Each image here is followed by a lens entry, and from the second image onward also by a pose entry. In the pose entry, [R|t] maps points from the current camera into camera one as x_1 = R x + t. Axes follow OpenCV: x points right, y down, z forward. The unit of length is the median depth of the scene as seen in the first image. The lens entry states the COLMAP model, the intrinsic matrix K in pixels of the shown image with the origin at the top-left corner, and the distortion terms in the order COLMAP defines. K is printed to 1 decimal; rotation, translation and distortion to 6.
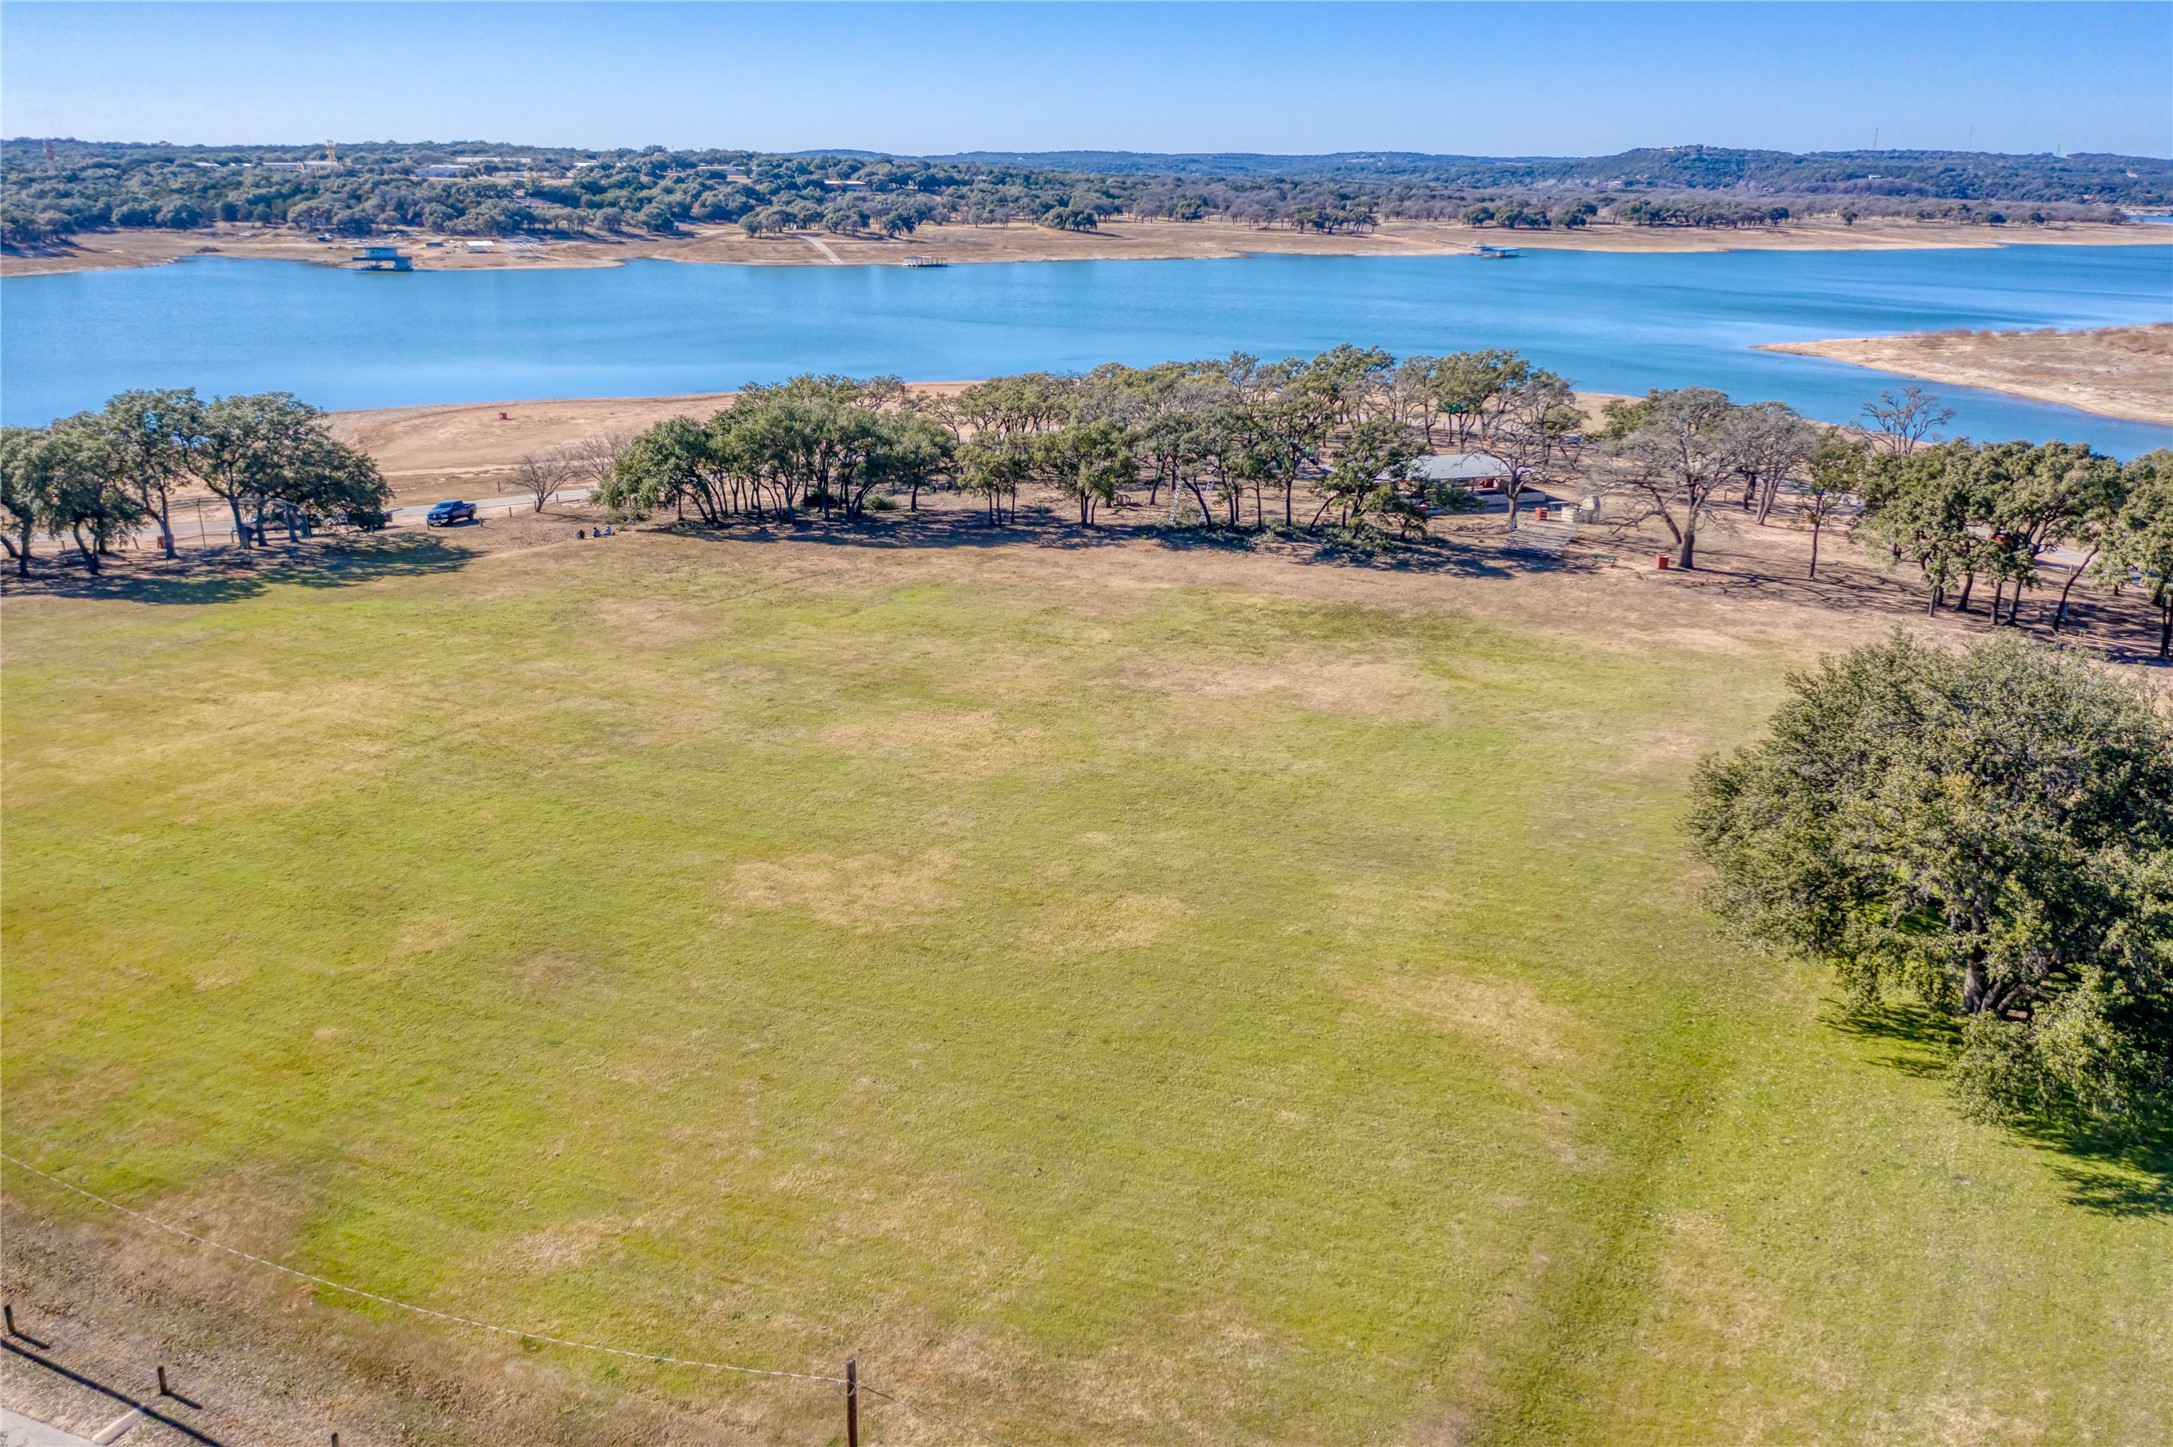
lens RADIAL K [[1739.3, 0, 1096.3], [0, 1739.3, 729.7], [0, 0, 1]] dist [-0.029786, -0.001489]
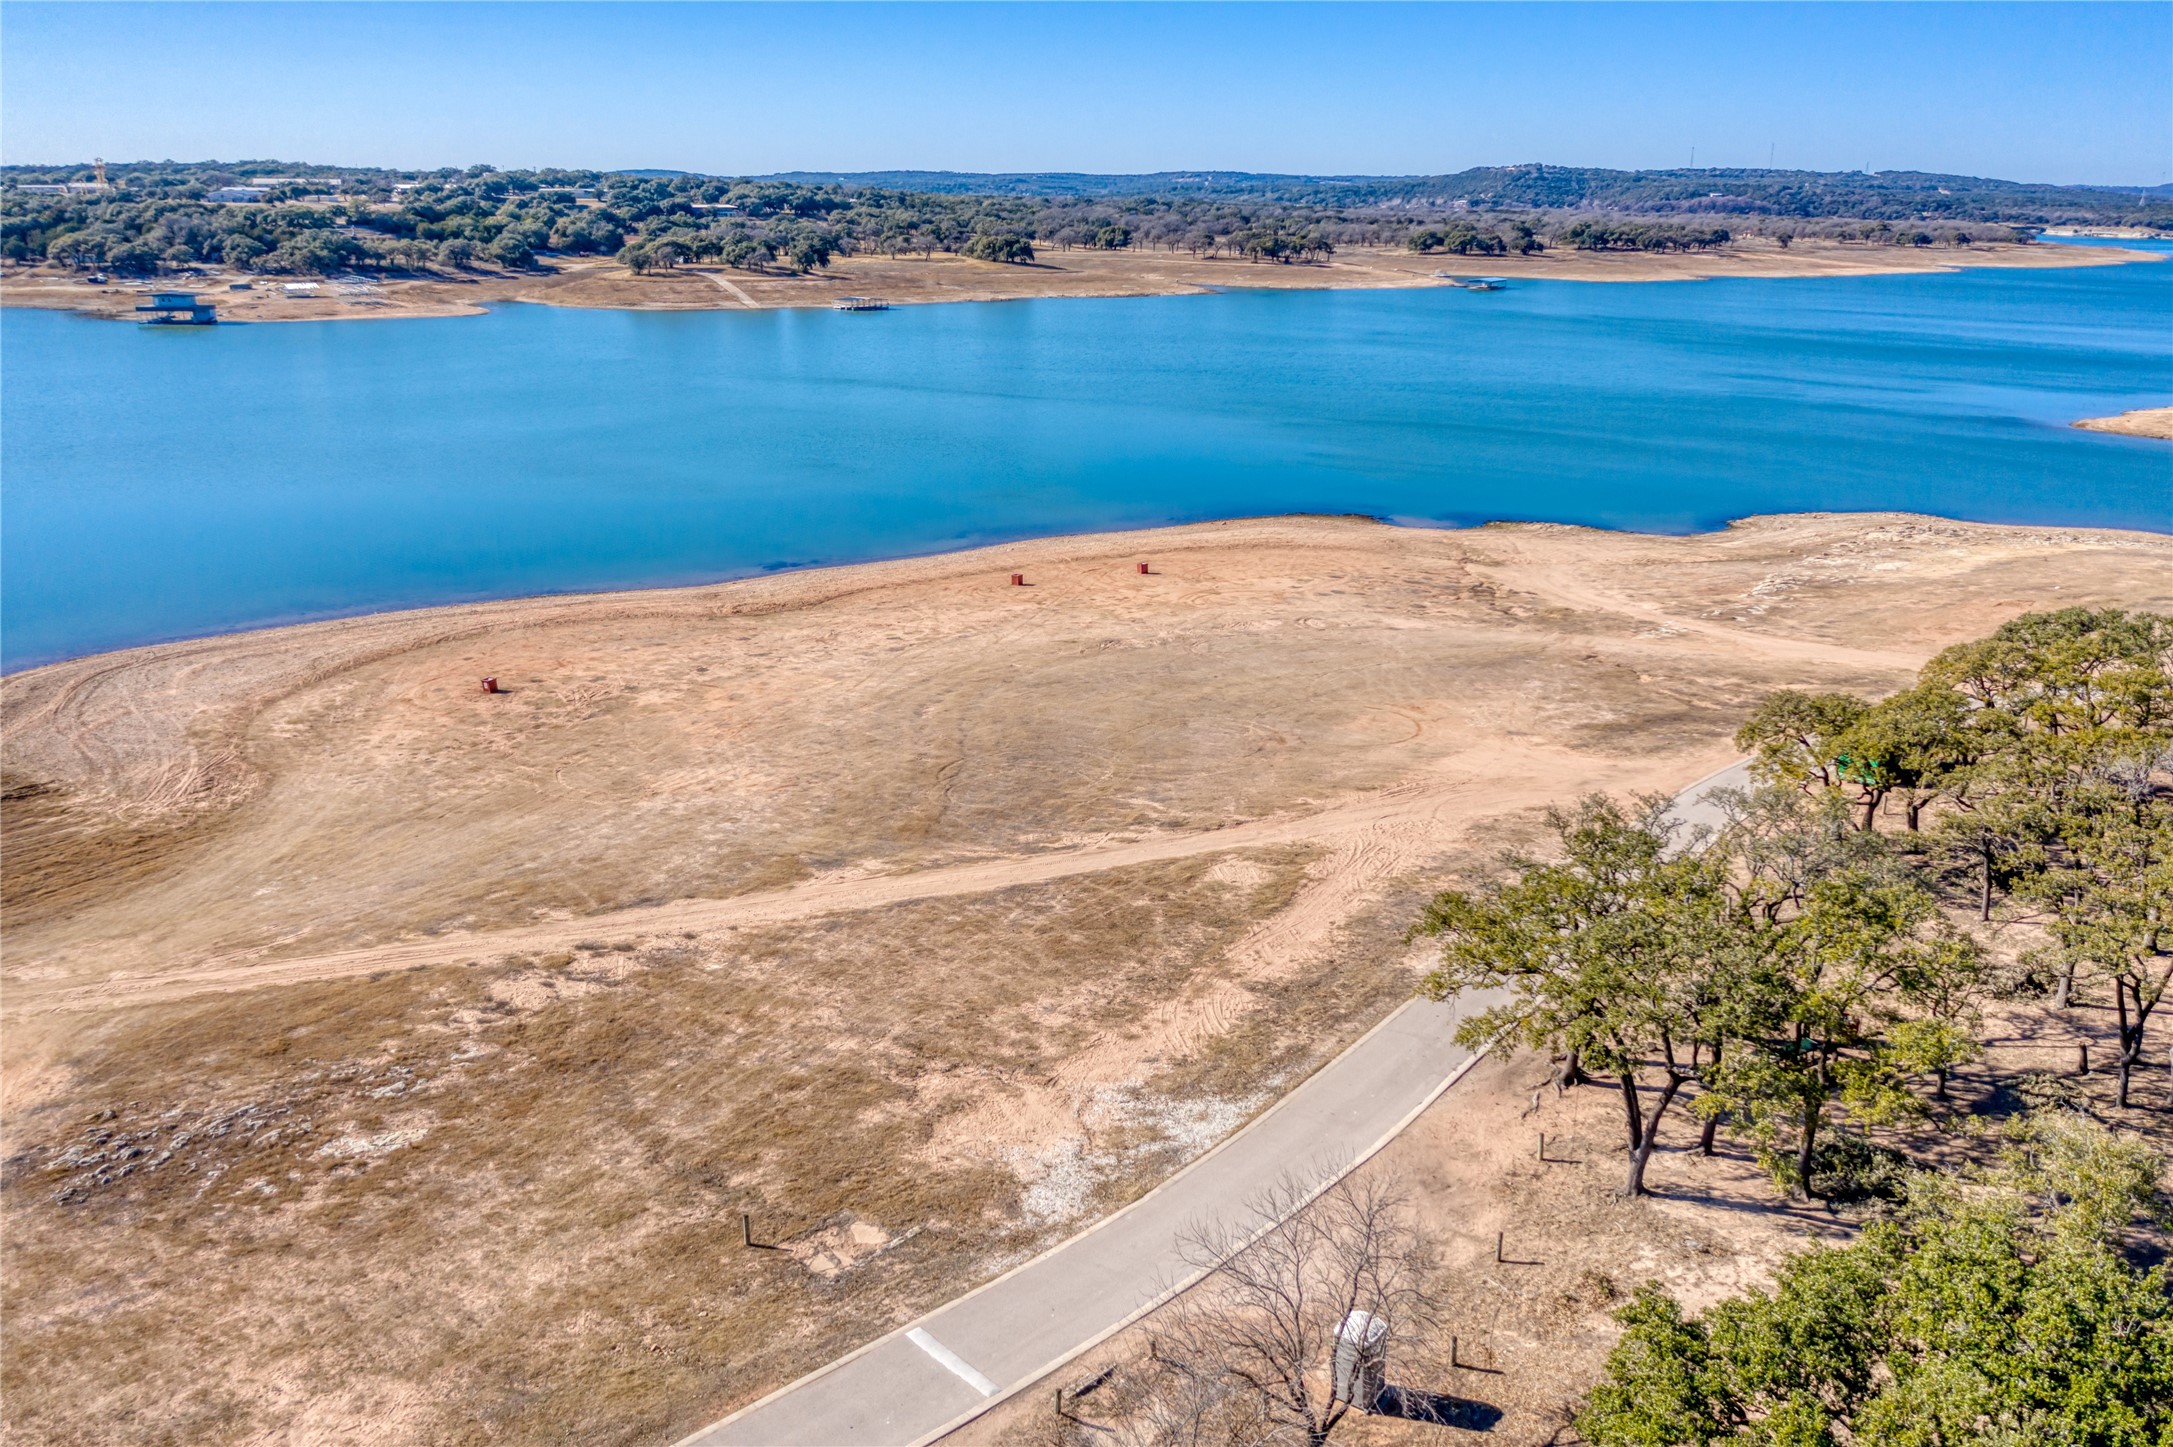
lens RADIAL K [[1739.3, 0, 1075.2], [0, 1739.3, 715.0], [0, 0, 1]] dist [-0.029786, -0.001489]
pose [[0.994996, -0.030015, 0.095299, -0.065805], [0.031747, 0.999356, -0.016702, -0.046809], [-0.094736, 0.019644, 0.995309, 0.141778]]
